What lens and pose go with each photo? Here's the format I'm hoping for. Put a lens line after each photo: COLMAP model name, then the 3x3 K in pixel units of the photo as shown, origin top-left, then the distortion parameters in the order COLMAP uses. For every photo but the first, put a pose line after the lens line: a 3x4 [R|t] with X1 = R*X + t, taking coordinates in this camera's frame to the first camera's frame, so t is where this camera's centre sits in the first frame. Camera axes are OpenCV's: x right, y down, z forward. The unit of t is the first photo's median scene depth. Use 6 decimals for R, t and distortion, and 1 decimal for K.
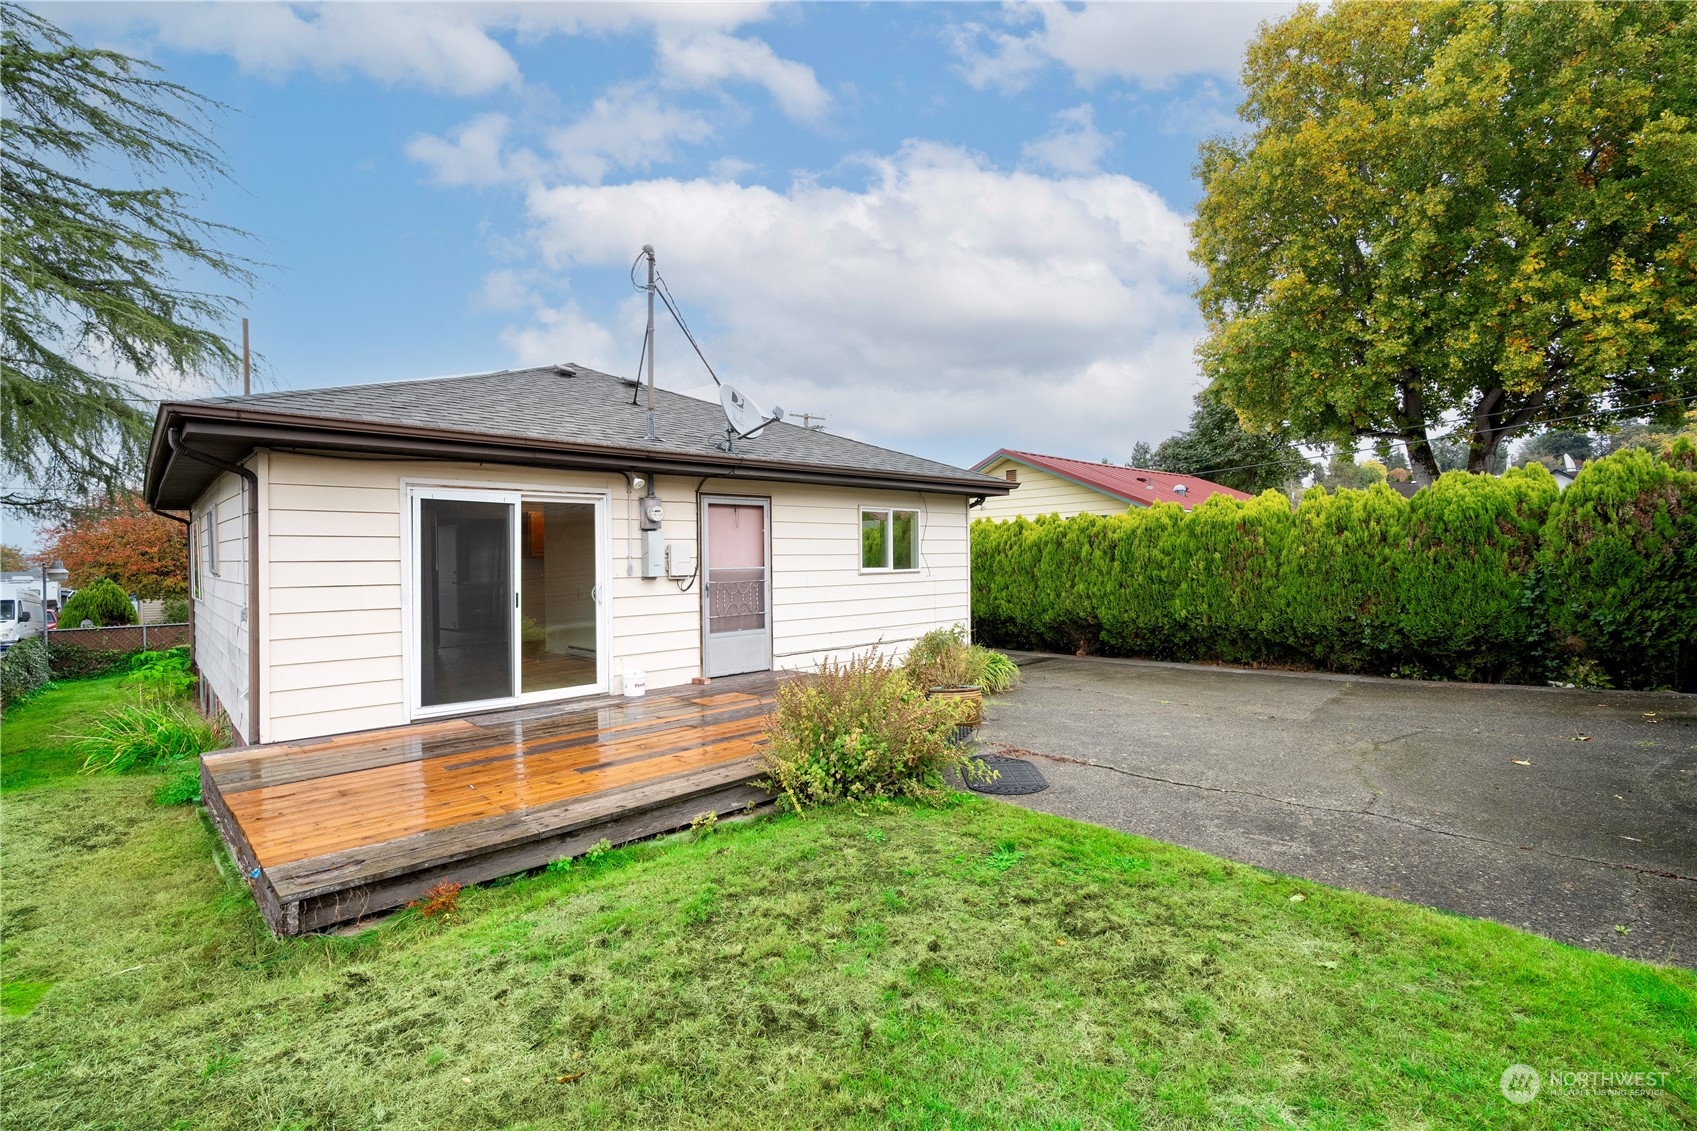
lens RADIAL K [[778.8, 0, 848.5], [0, 778.8, 565.0], [0, 0, 1]] dist [-0.002718, -0.000211]
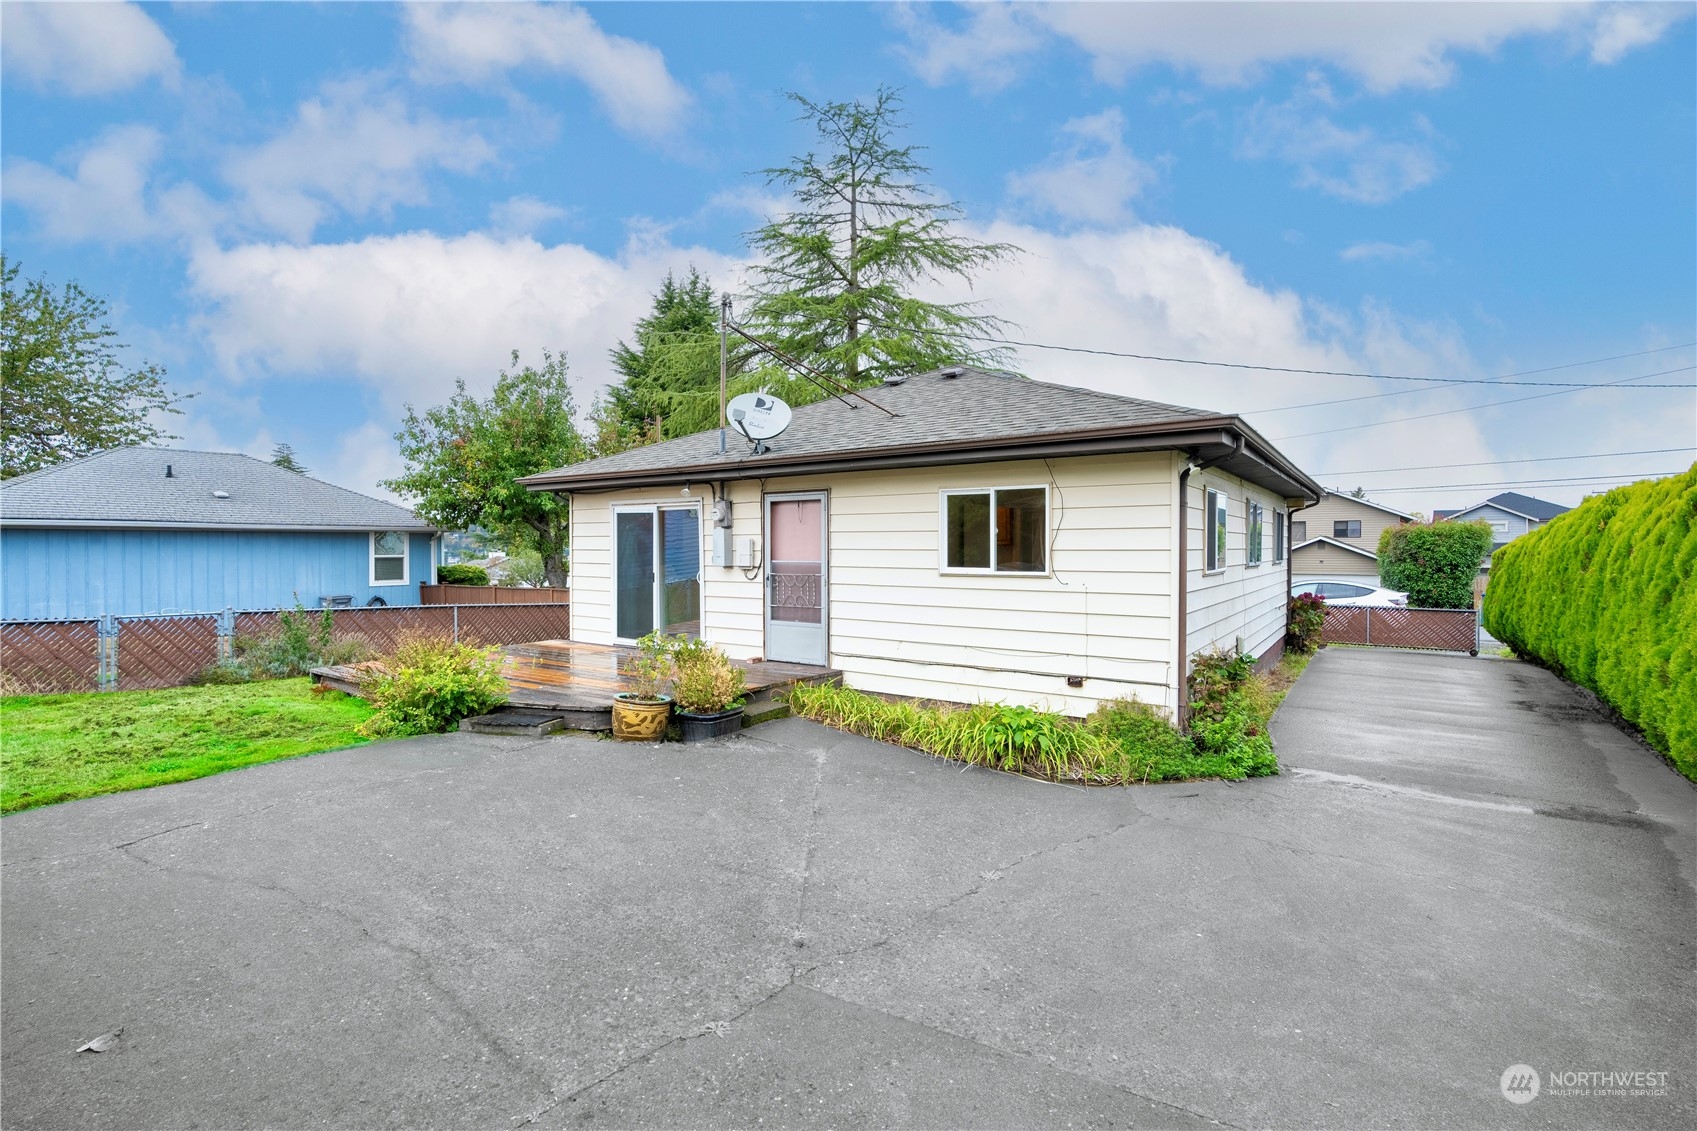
lens RADIAL K [[778.8, 0, 846.5], [0, 778.8, 557.1], [0, 0, 1]] dist [-0.002718, -0.000211]
pose [[0.193280, 0.024179, -0.980846, 0.866697], [-0.013890, 0.999664, 0.021906, -0.024816], [0.981045, 0.009390, 0.193551, 0.842997]]
